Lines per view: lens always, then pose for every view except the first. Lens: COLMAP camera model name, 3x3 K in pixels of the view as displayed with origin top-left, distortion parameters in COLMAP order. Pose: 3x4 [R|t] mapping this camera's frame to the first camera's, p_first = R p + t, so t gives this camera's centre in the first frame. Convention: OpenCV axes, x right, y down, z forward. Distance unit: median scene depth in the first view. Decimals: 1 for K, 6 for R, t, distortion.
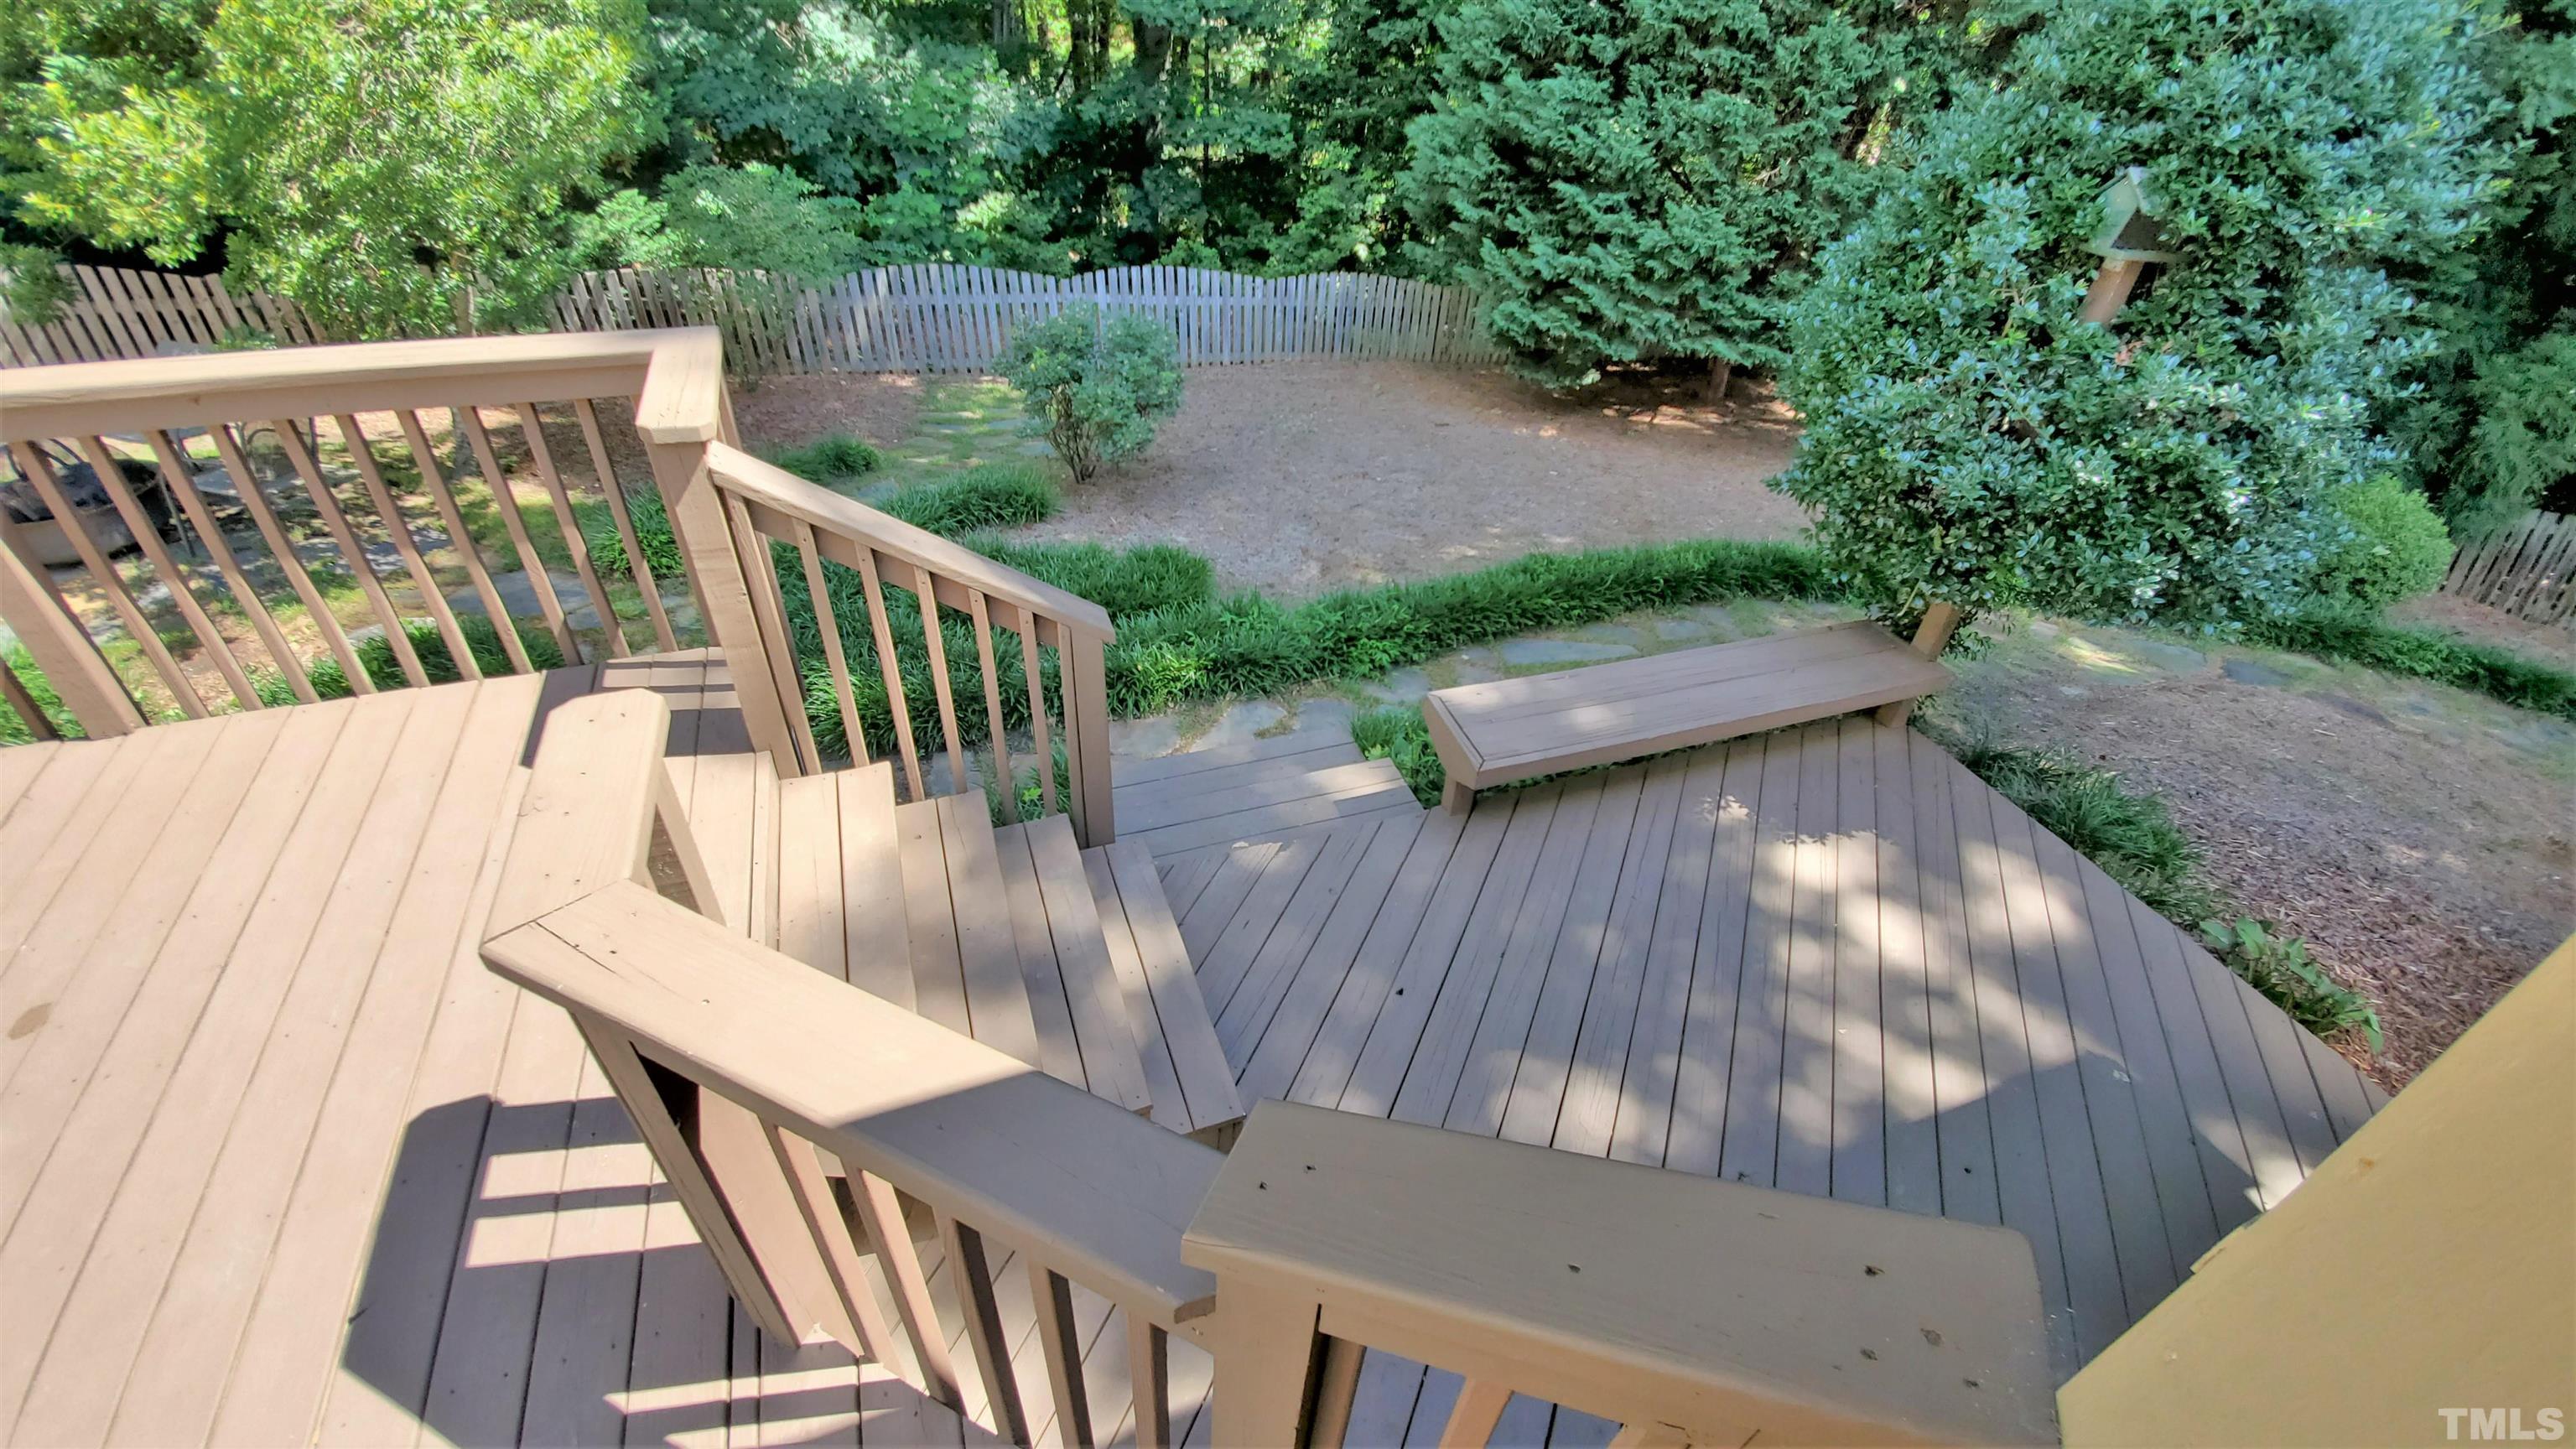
lens RADIAL K [[1010.3, 0, 1306.3], [0, 1010.3, 688.5], [0, 0, 1]] dist [0.011199, -0.015972]
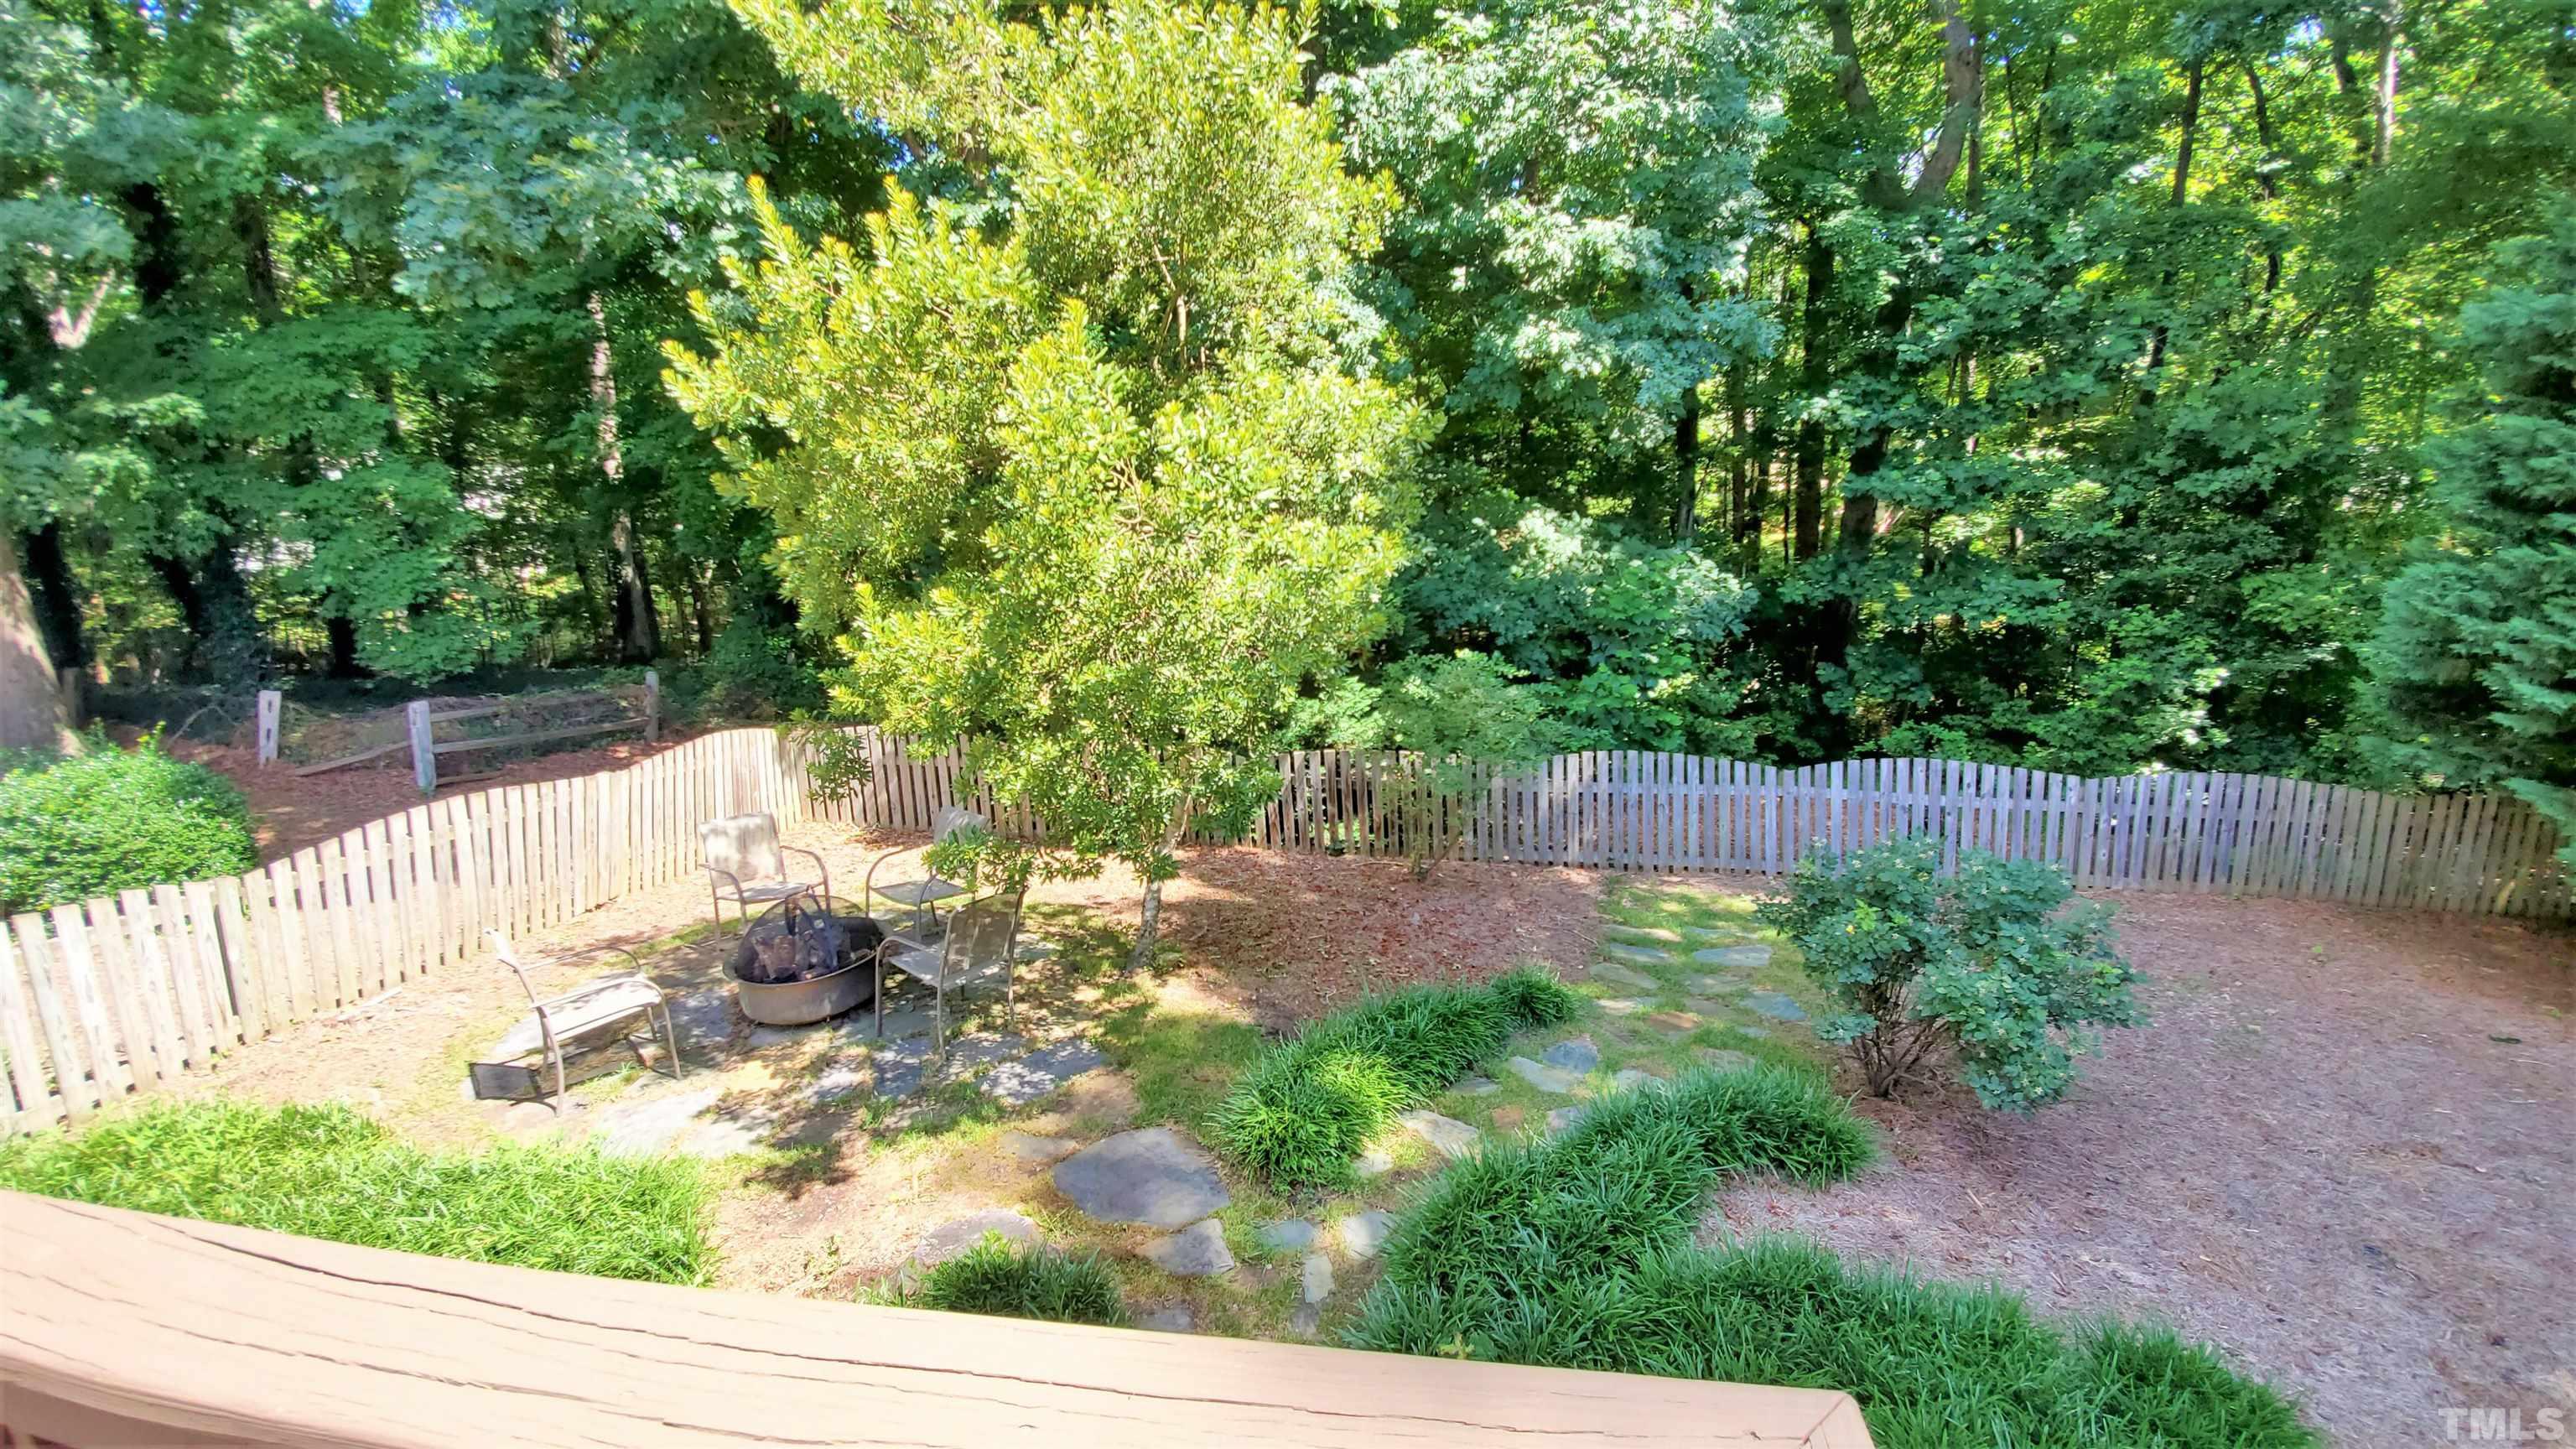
lens RADIAL K [[1010.3, 0, 1306.3], [0, 1010.3, 688.5], [0, 0, 1]] dist [0.011199, -0.015972]
pose [[0.844179, -0.001784, -0.536059, -0.157986], [-0.222252, 0.908833, -0.353024, -0.111150], [0.487818, 0.417155, 0.766821, 0.198100]]
